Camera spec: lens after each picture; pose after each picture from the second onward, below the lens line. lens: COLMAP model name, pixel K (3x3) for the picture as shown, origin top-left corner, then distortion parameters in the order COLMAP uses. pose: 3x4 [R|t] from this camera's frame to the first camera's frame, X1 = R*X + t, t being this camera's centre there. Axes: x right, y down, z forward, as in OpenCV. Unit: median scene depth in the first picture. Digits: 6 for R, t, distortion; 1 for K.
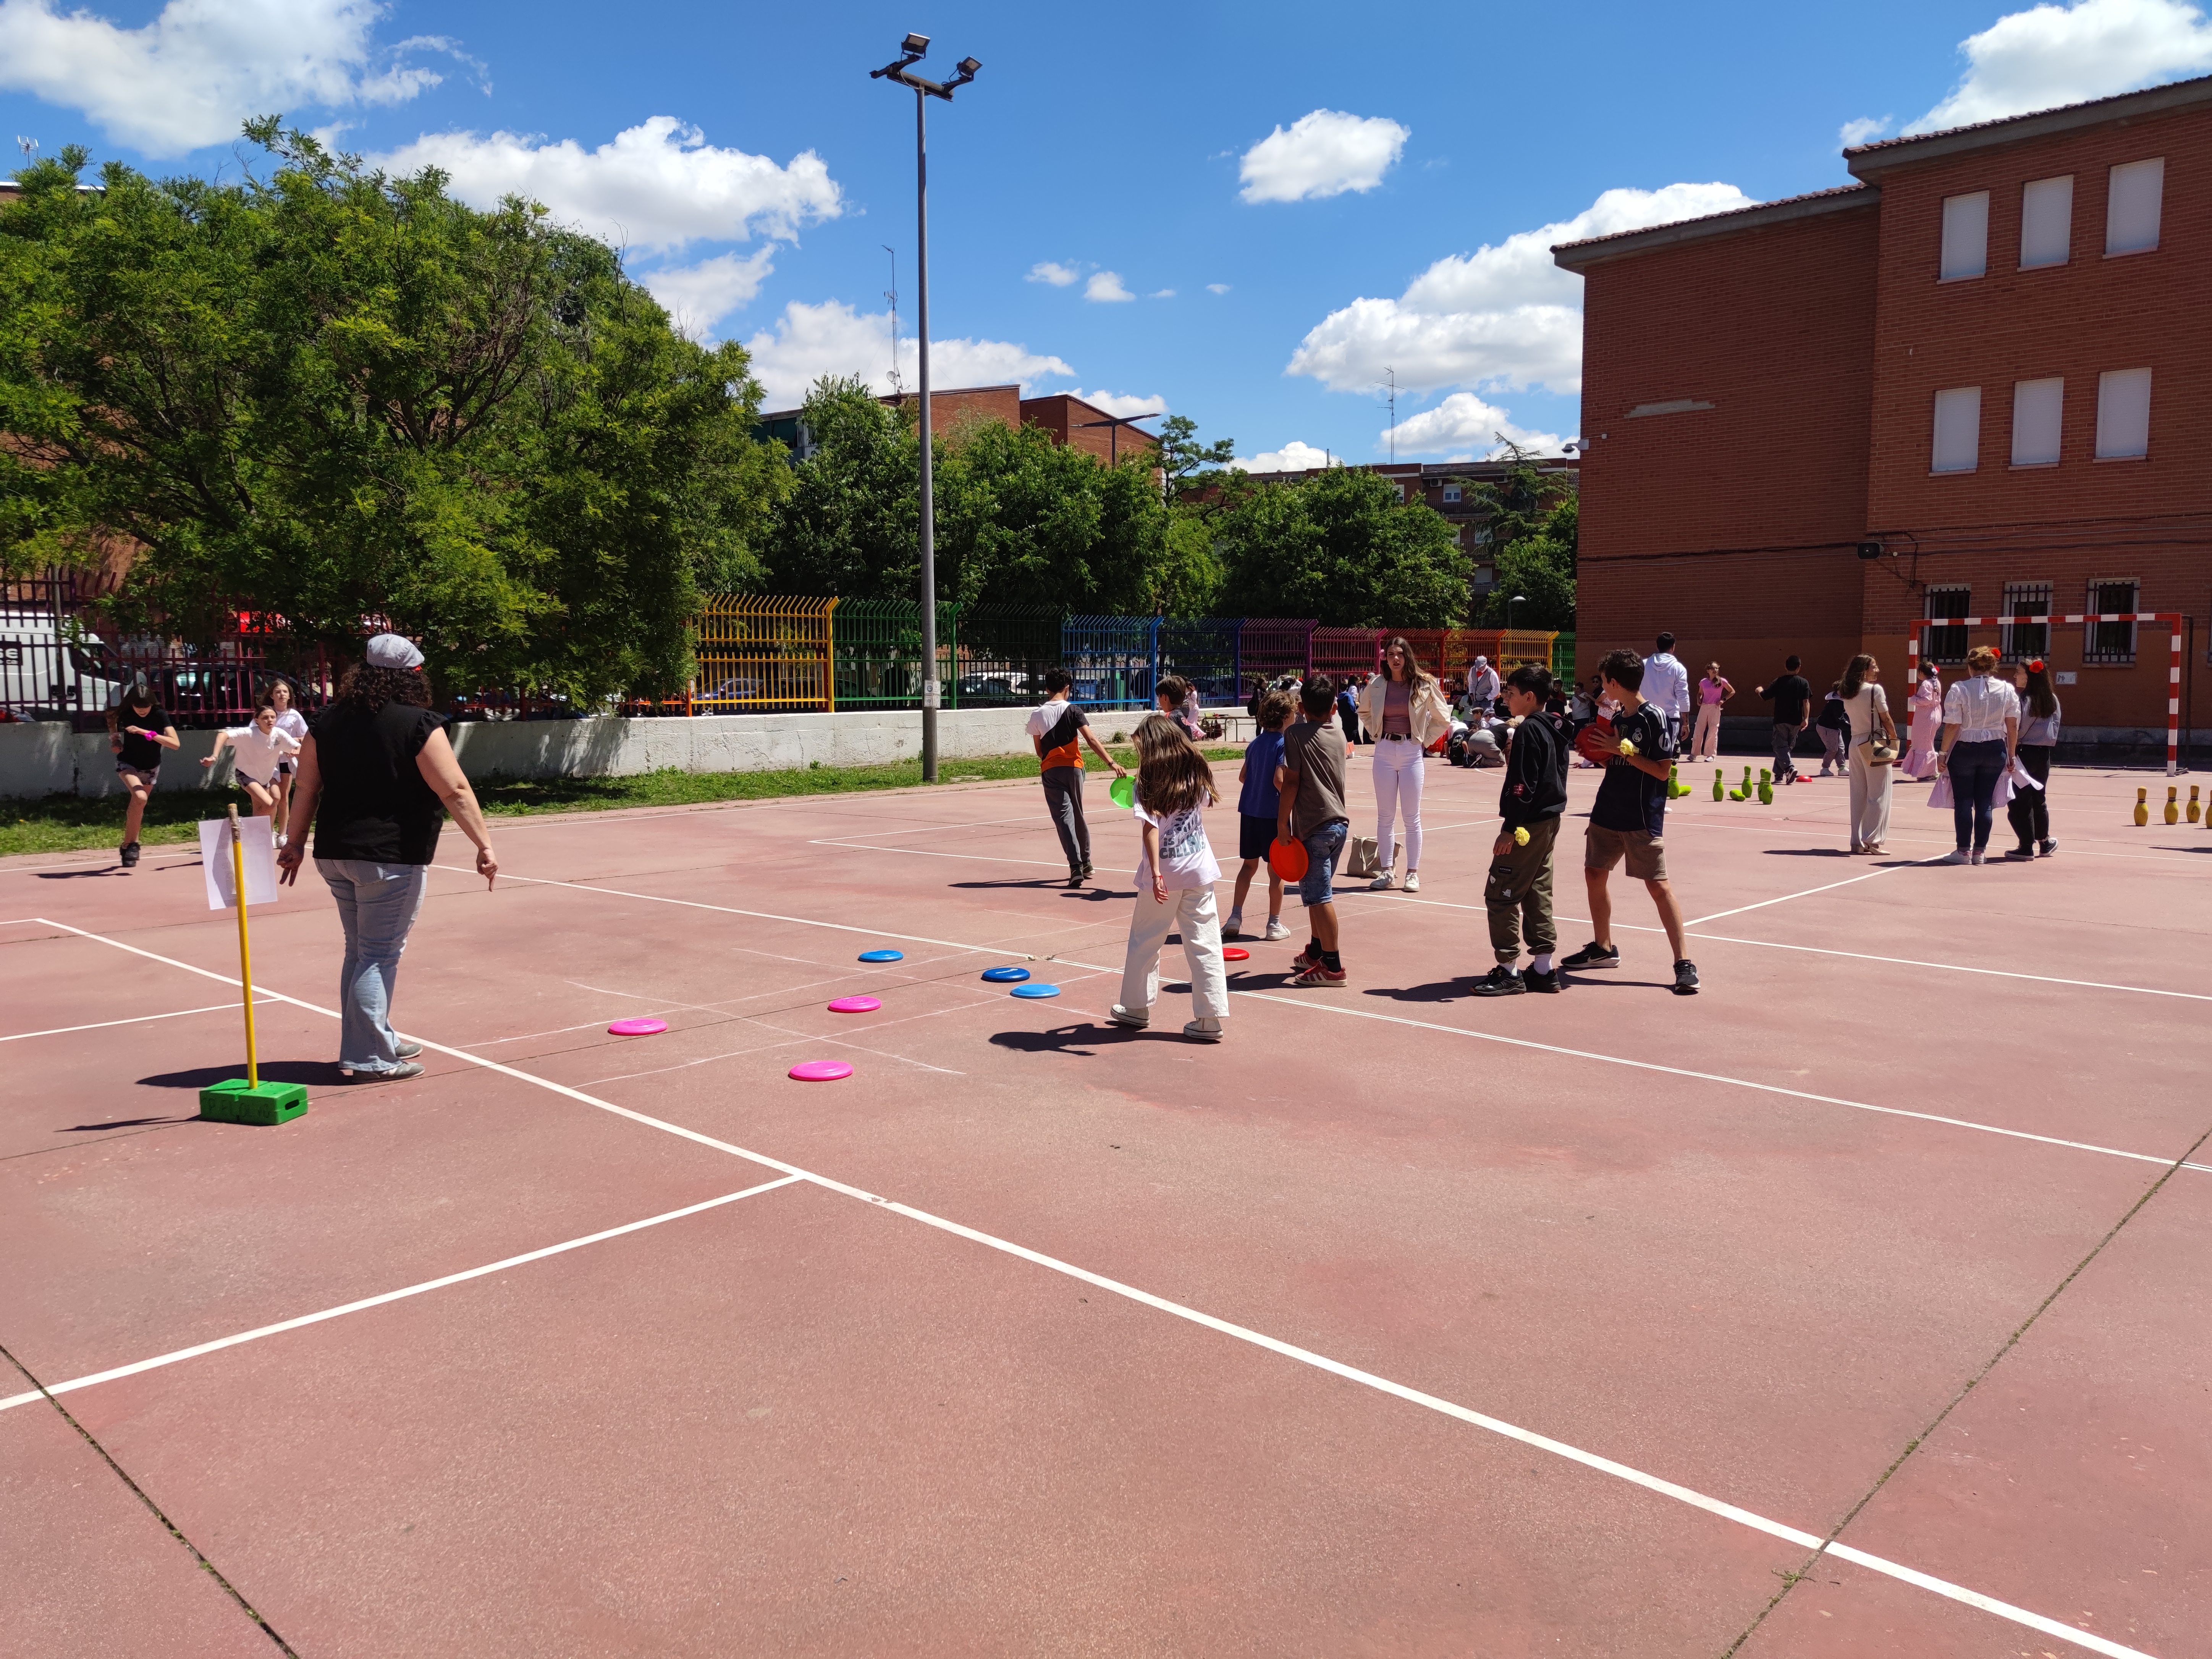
lens RADIAL K [[1612.1, 0, 1093.1], [0, 1612.1, 811.7], [0, 0, 1]] dist [0.055007, -0.051515]
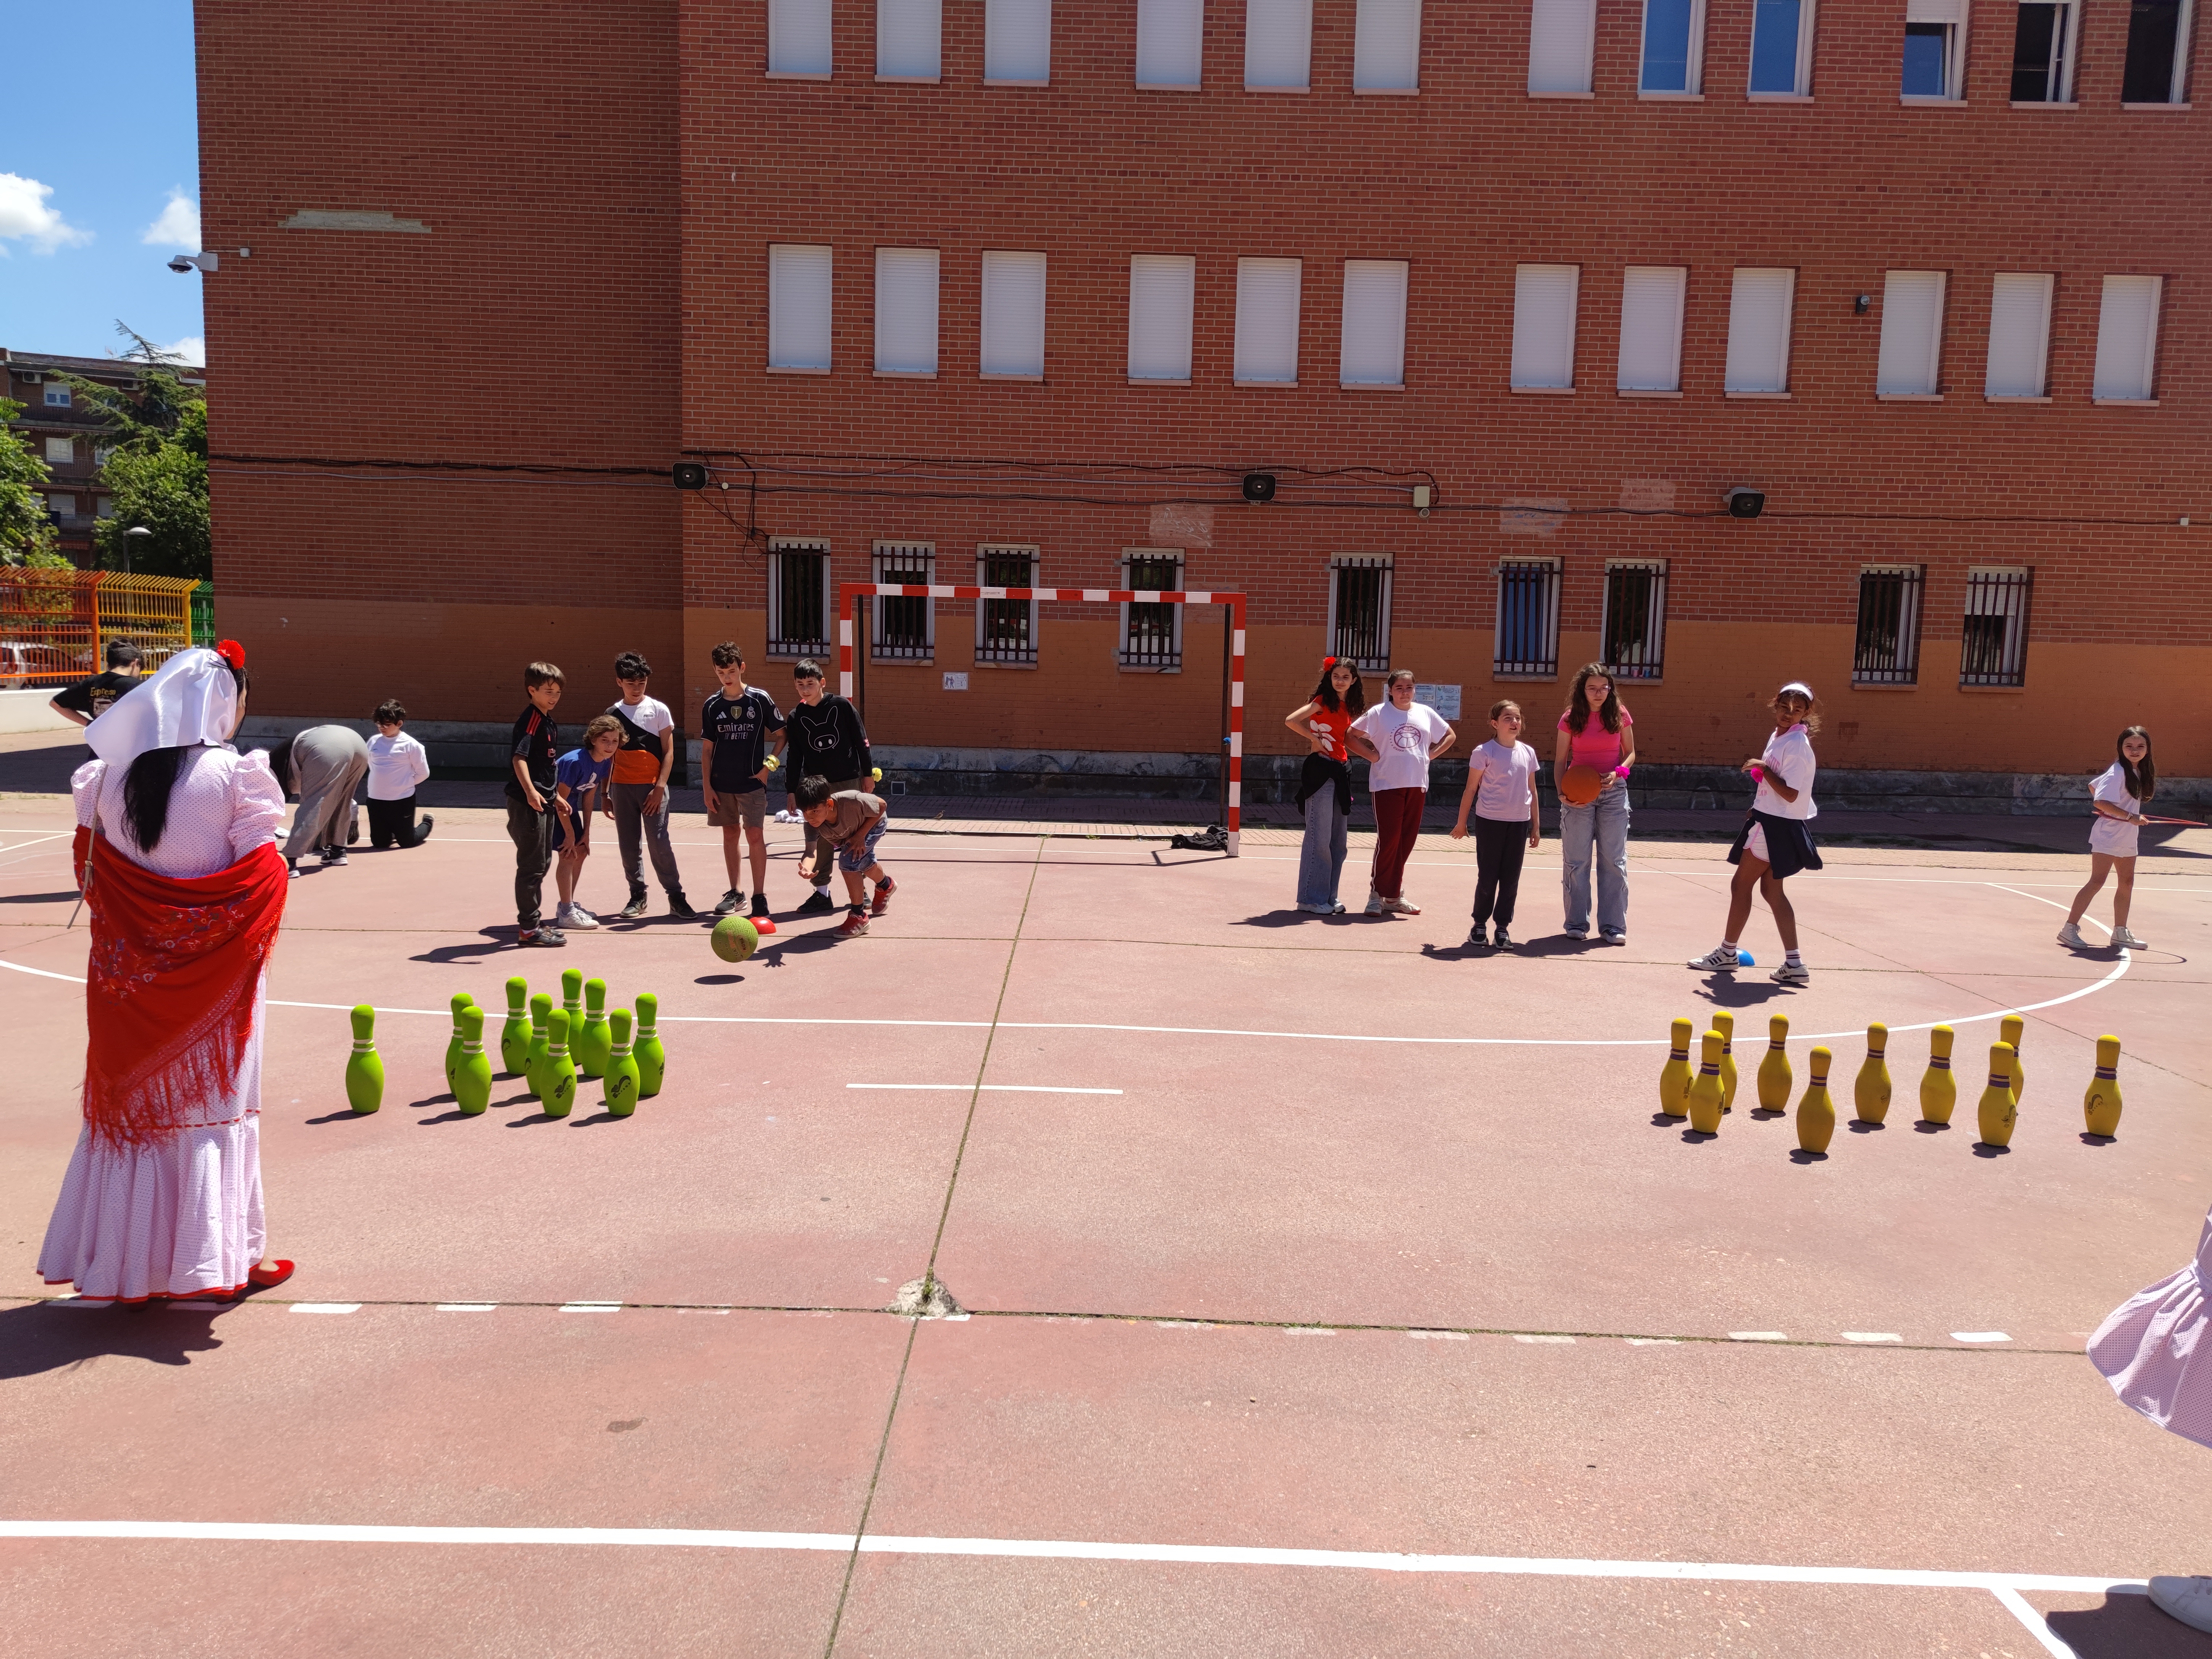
lens RADIAL K [[1612.1, 0, 1105.4], [0, 1612.1, 824.3], [0, 0, 1]] dist [0.055007, -0.051515]
pose [[0.720855, -0.048907, 0.691358, 0.141616], [0.030449, 0.998779, 0.038906, -0.041917], [-0.692416, -0.006995, 0.721464, 0.417395]]
